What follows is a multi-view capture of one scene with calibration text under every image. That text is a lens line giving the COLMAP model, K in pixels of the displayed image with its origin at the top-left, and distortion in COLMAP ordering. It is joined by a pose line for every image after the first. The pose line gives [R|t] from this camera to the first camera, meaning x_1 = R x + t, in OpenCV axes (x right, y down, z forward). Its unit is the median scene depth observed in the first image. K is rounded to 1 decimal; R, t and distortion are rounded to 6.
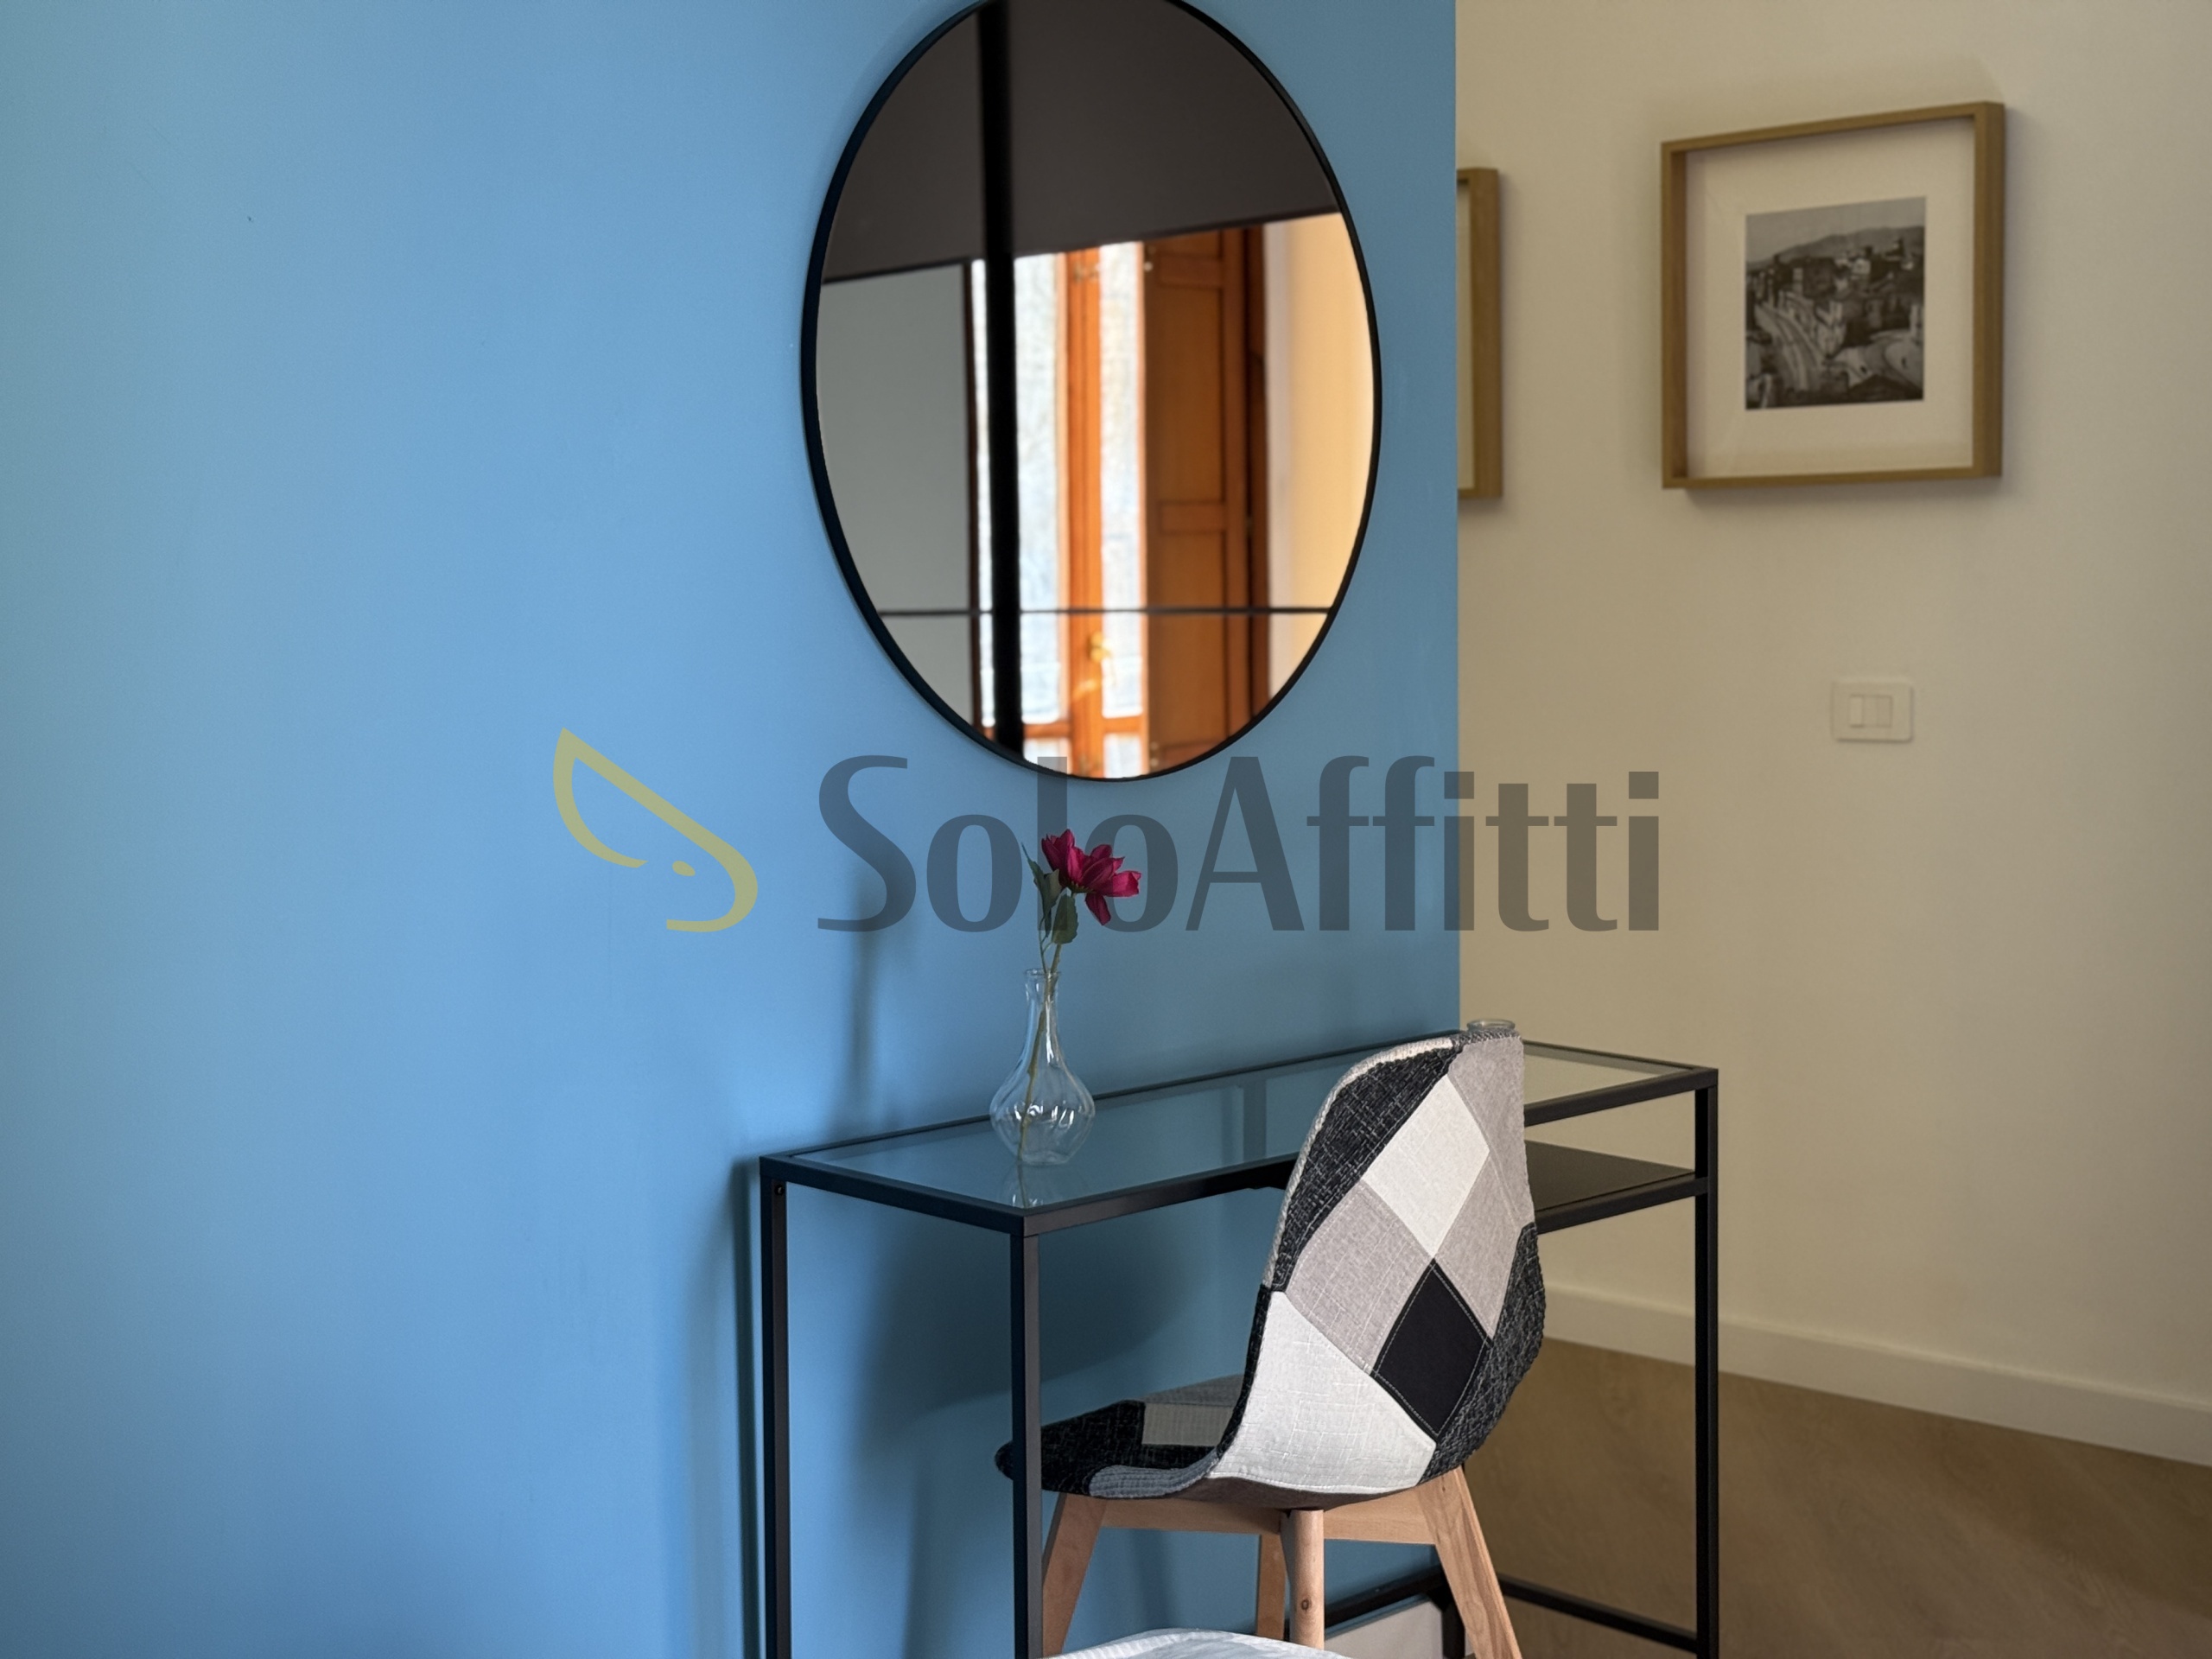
lens RADIAL K [[3078.6, 0, 1099.2], [0, 3078.6, 831.5], [0, 0, 1]] dist [0.069815, 0.000000]
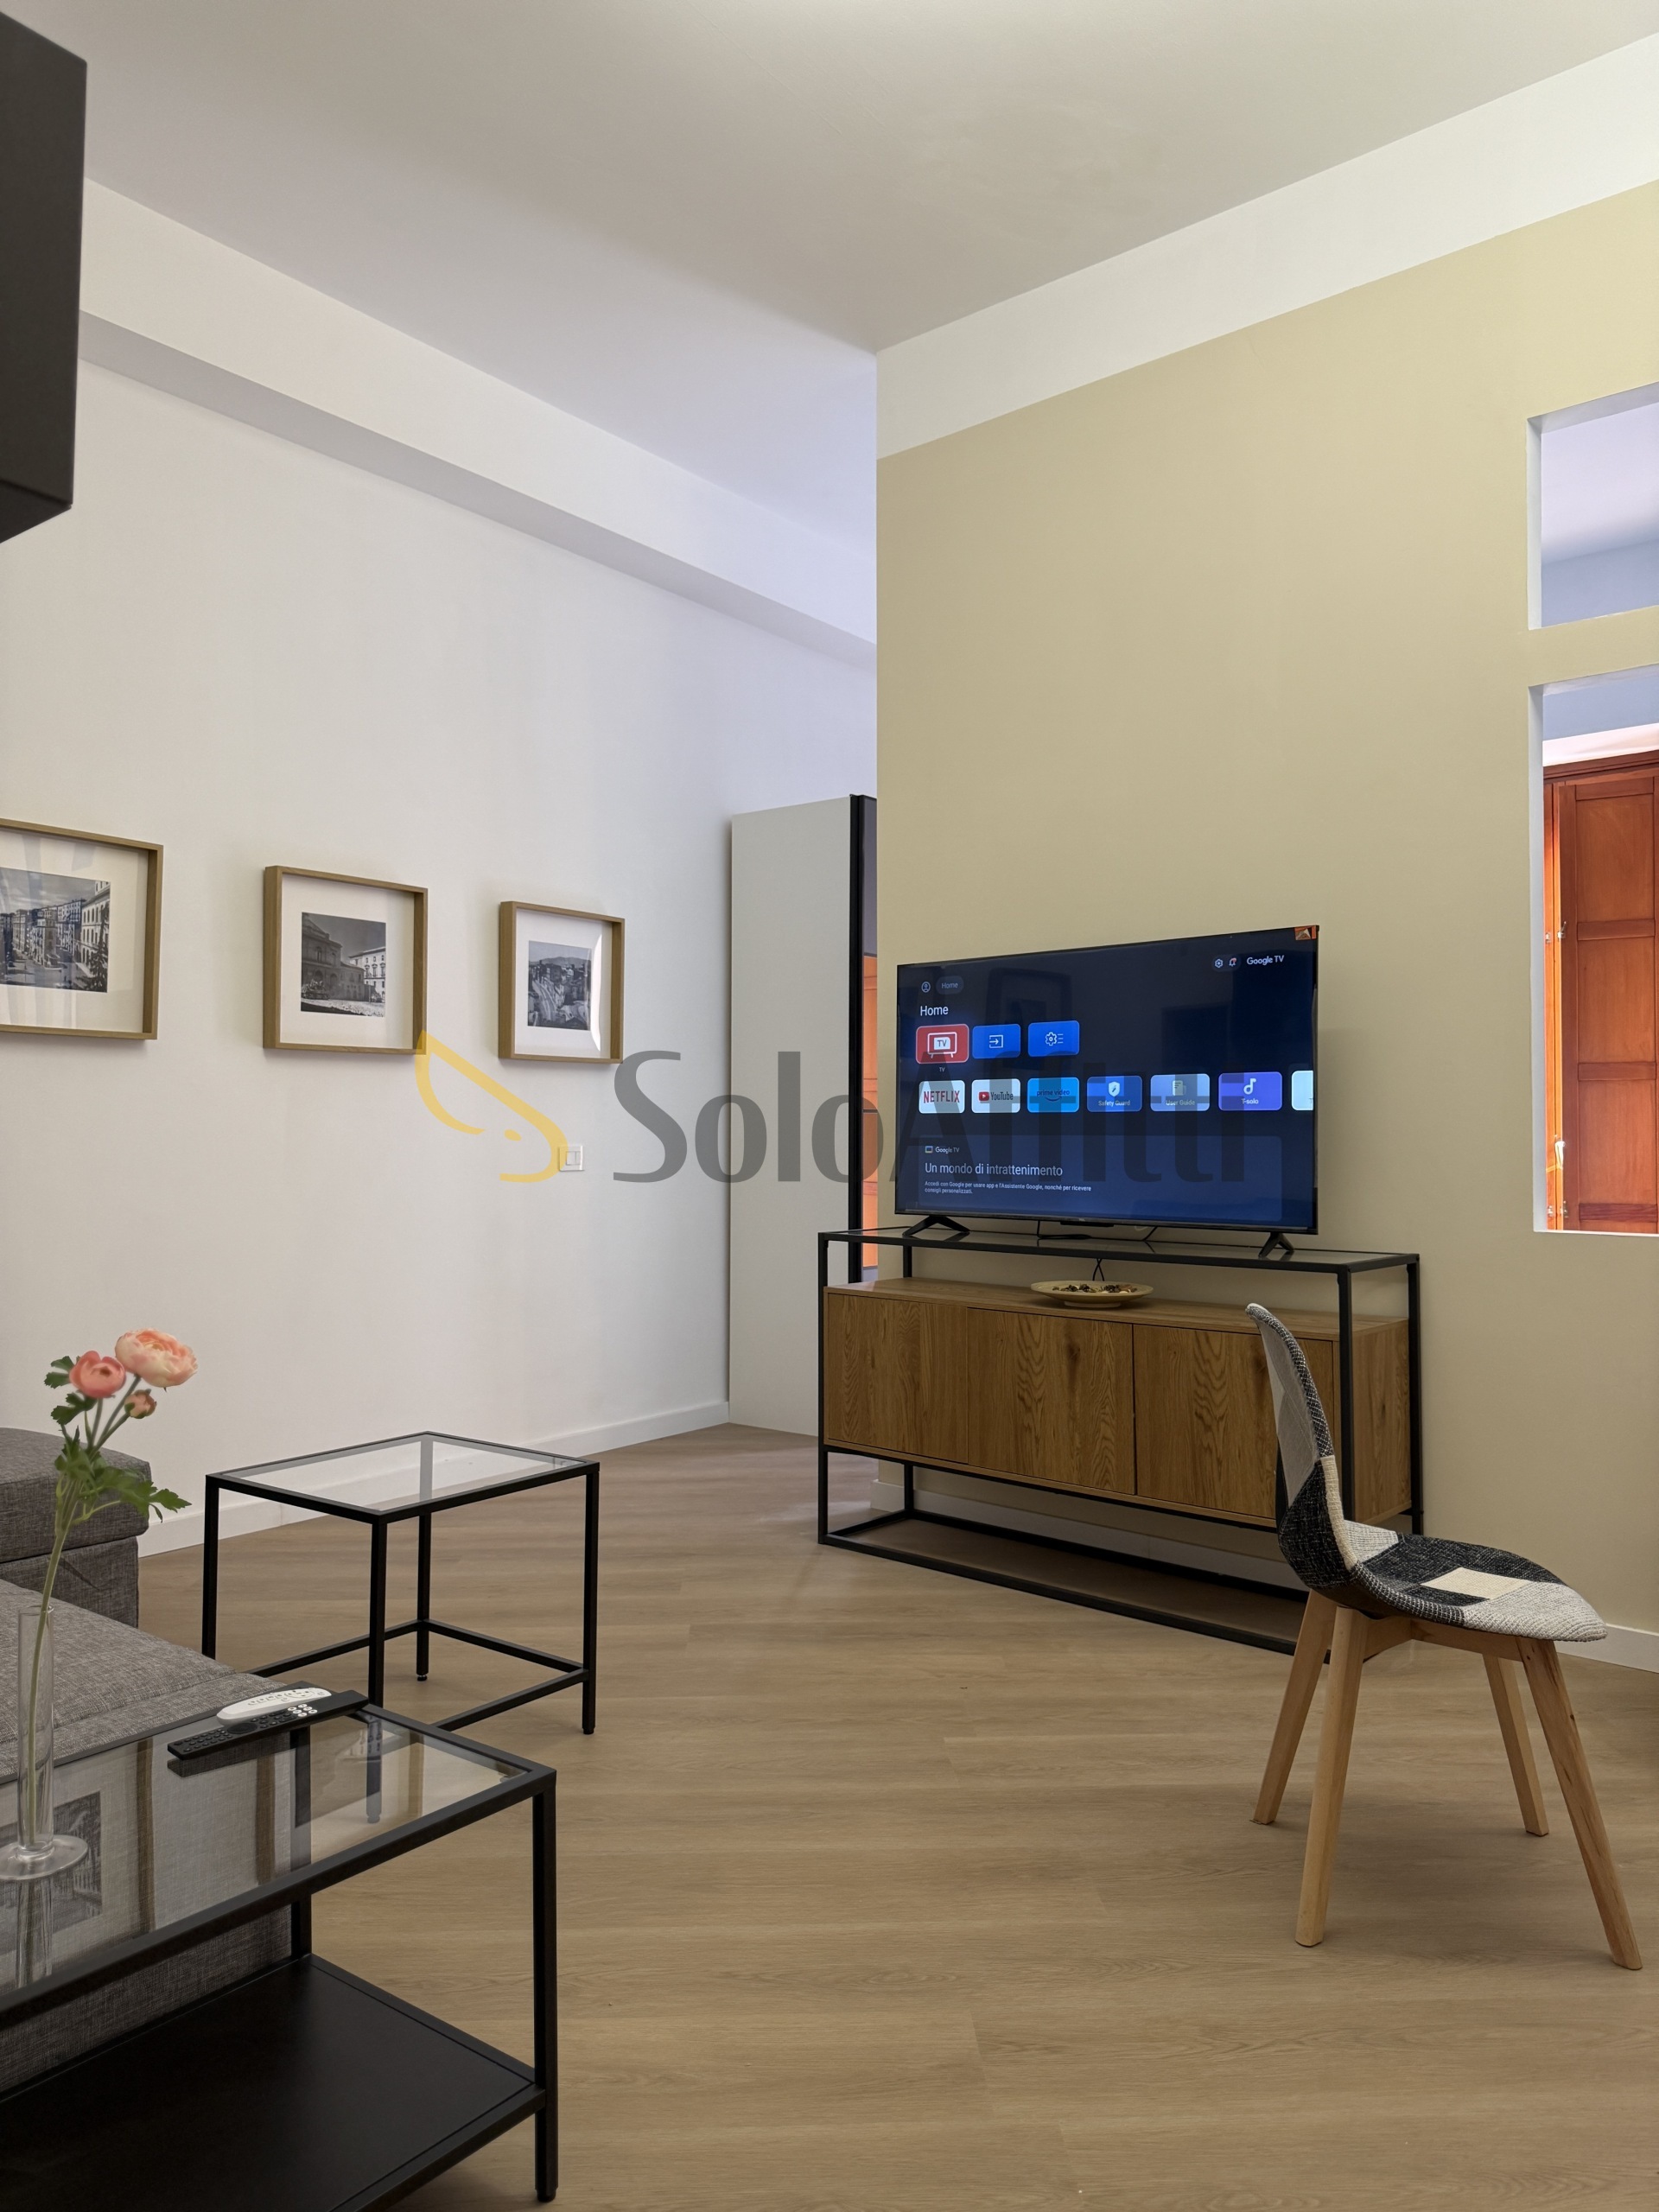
lens RADIAL K [[1589.1, 0, 835.9], [0, 1589.1, 1100.6], [0, 0, 1]] dist [0.031816, -0.045941]
pose [[-0.140595, 0.036481, 0.989395, -0.996102], [0.087152, 0.995898, -0.024336, -0.036992], [-0.986224, 0.082806, -0.143198, 0.991770]]
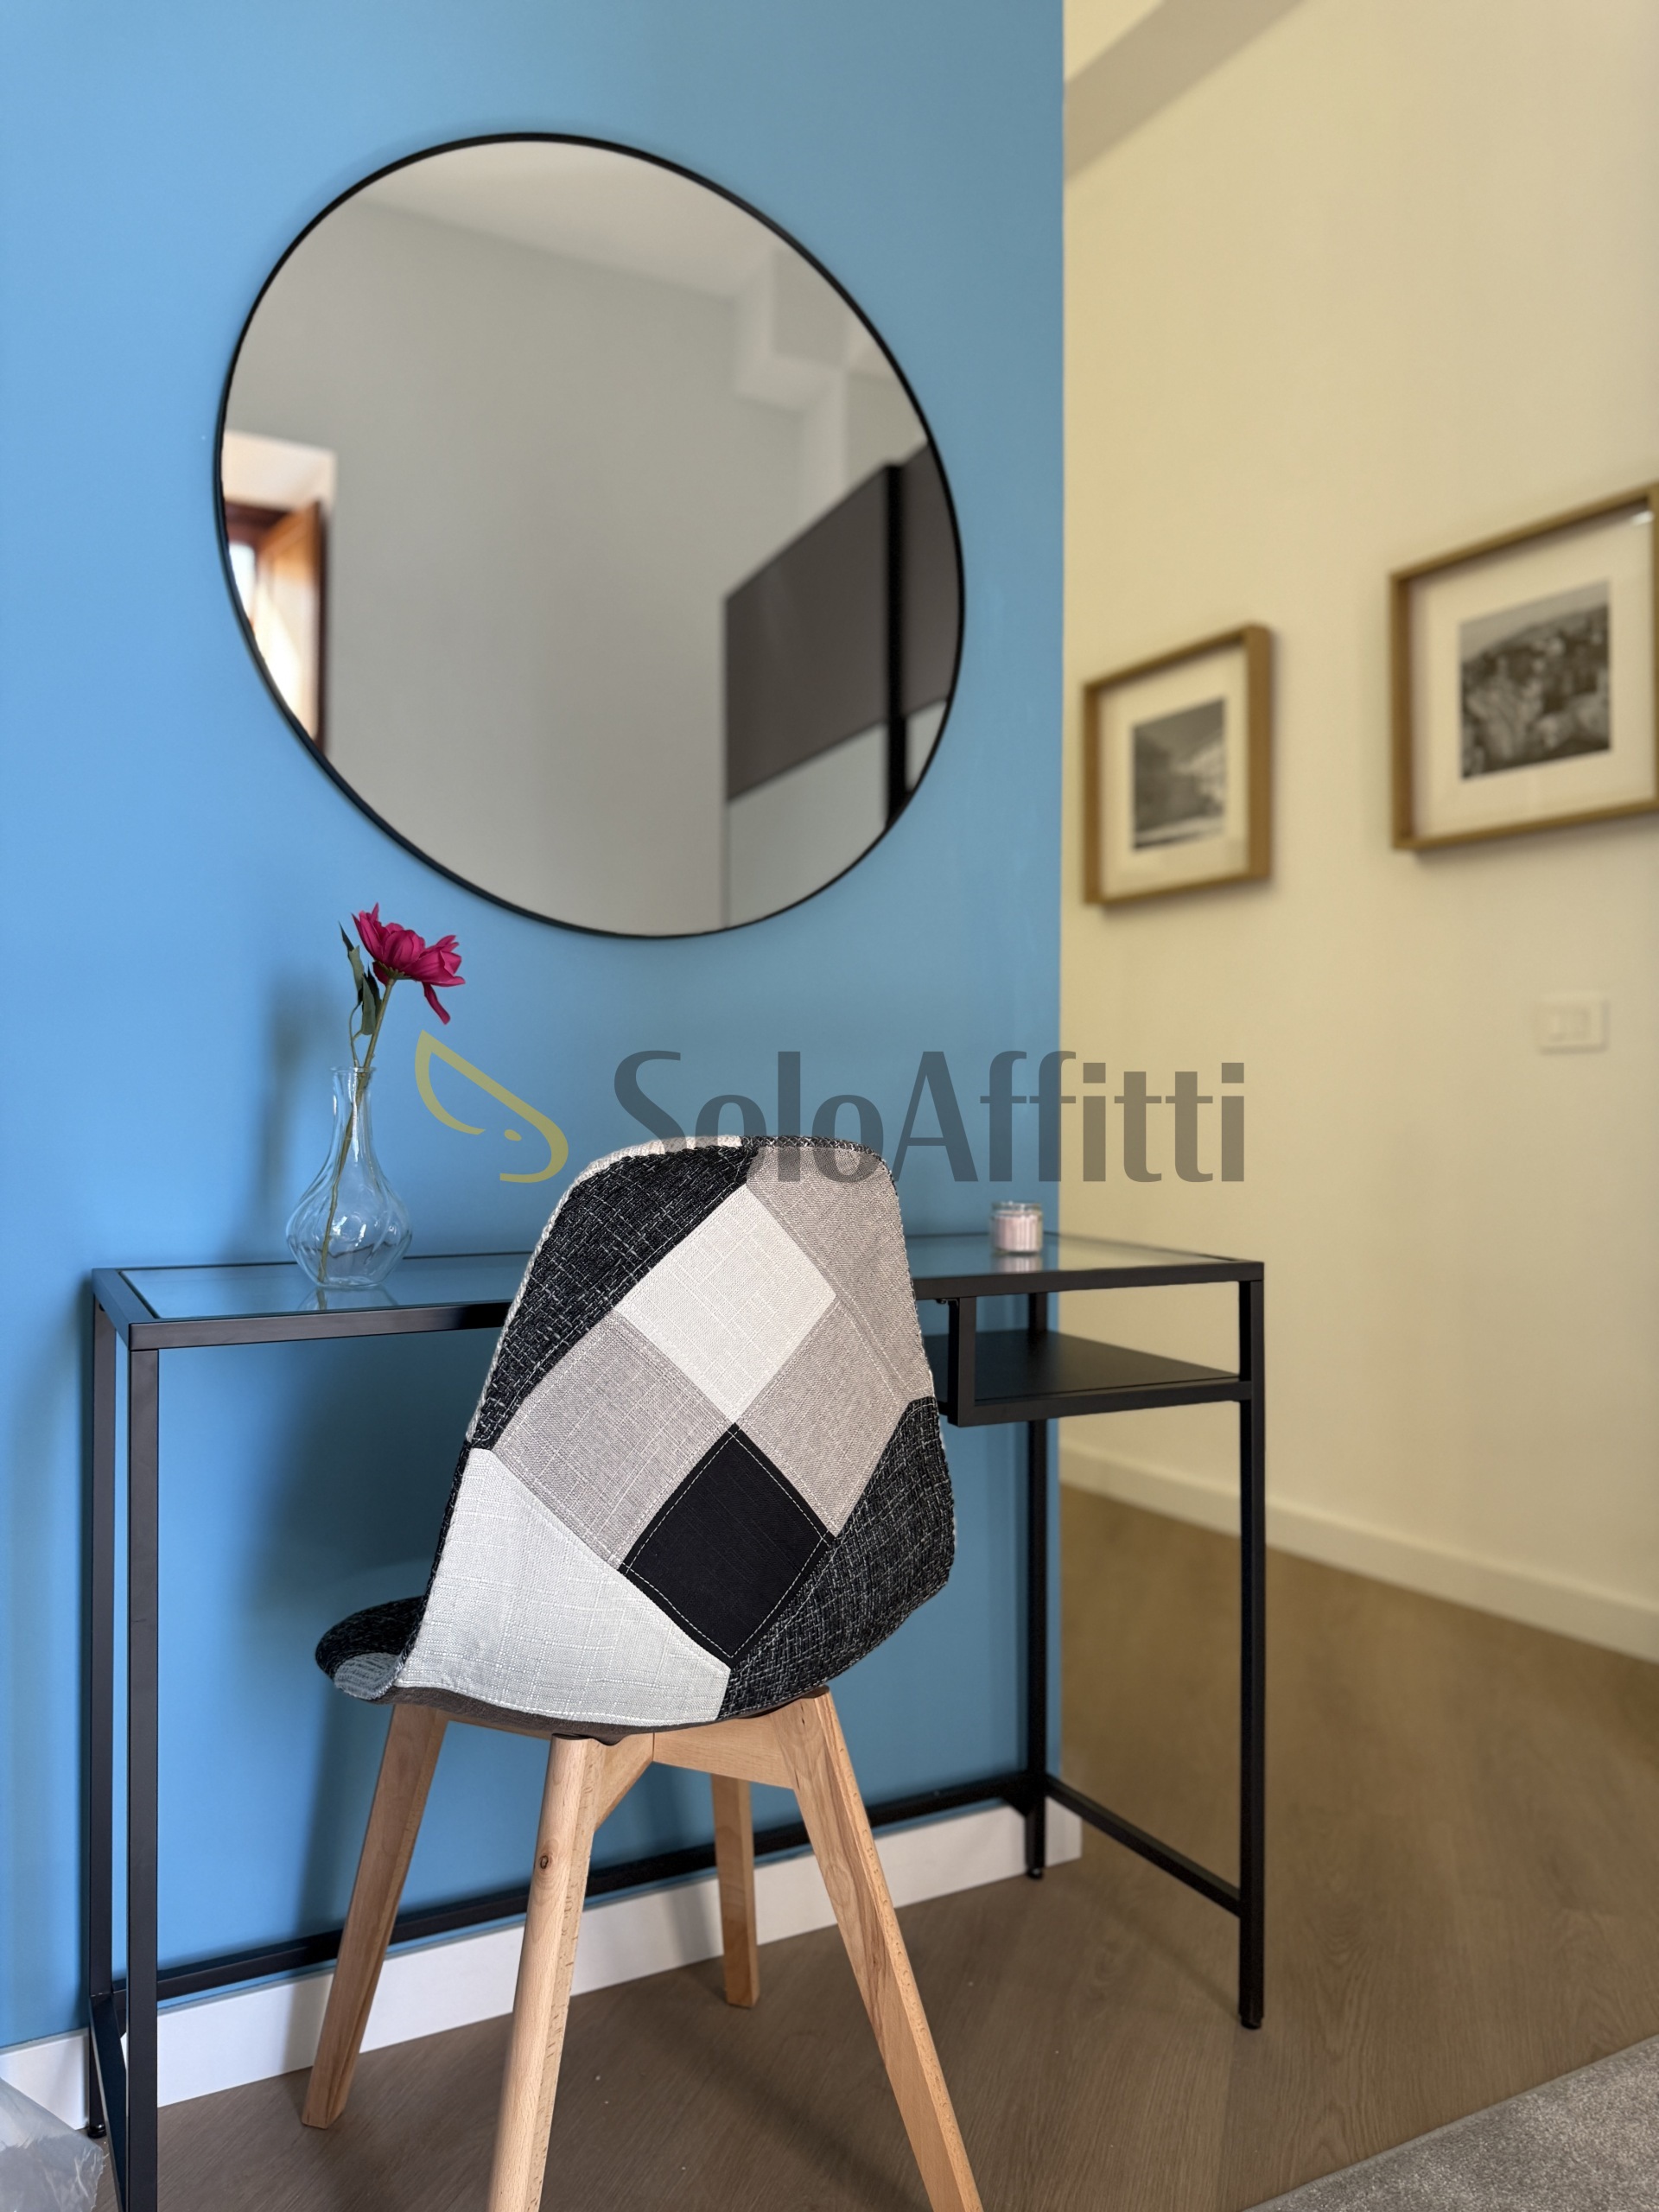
lens RADIAL K [[1589.1, 0, 868.7], [0, 1589.1, 1081.9], [0, 0, 1]] dist [0.031816, -0.045941]
pose [[0.969561, 0.018967, -0.244115, 0.145408], [-0.044323, 0.994120, -0.098799, 0.055007], [0.240806, 0.106611, 0.964700, 0.370729]]
